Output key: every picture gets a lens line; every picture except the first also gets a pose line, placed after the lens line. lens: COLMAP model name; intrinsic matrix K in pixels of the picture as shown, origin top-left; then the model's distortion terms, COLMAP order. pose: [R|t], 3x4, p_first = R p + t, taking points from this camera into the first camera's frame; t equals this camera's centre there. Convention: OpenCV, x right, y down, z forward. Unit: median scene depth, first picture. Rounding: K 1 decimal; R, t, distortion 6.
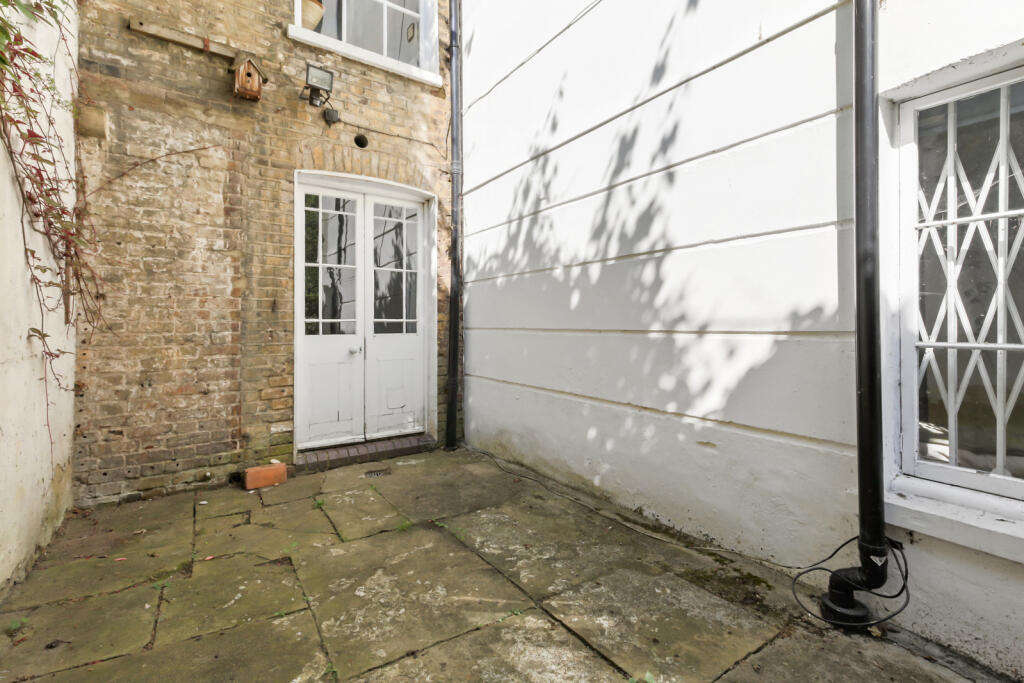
lens RADIAL K [[463.6, 0, 511.4], [0, 463.6, 319.8], [0, 0, 1]] dist [0.016149, -0.000023]
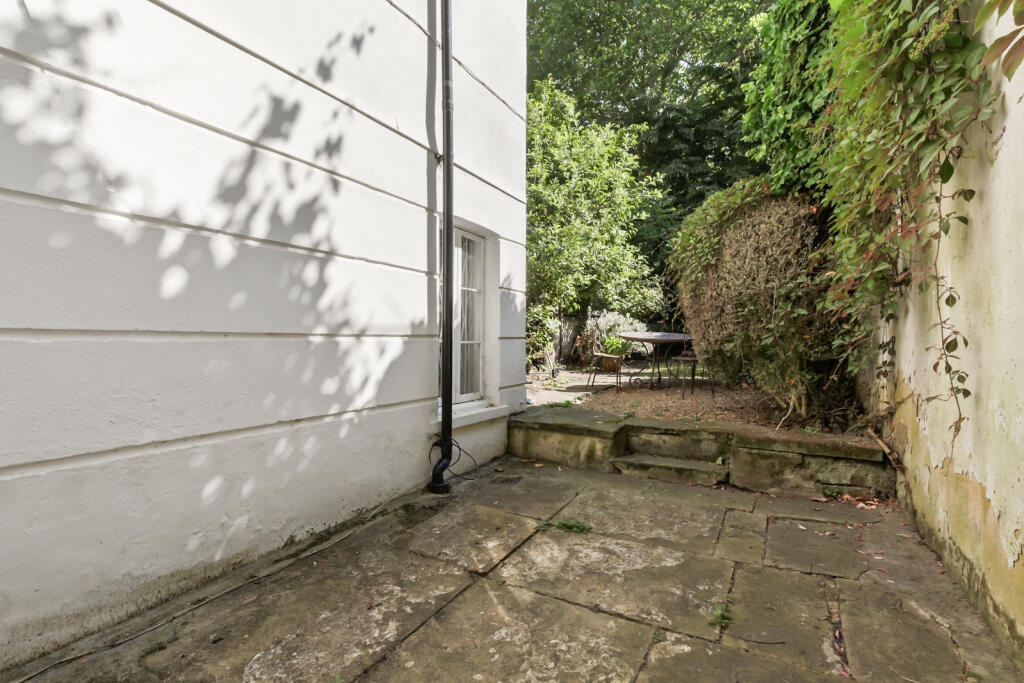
lens RADIAL K [[460.4, 0, 512.0], [0, 460.4, 341.5], [0, 0, 1]] dist [0.000351, -0.000046]
pose [[-0.435185, -0.000402, 0.900341, -0.770691], [-0.008361, 0.999959, -0.003595, 0.040683], [-0.900302, -0.009093, -0.435170, 1.134689]]
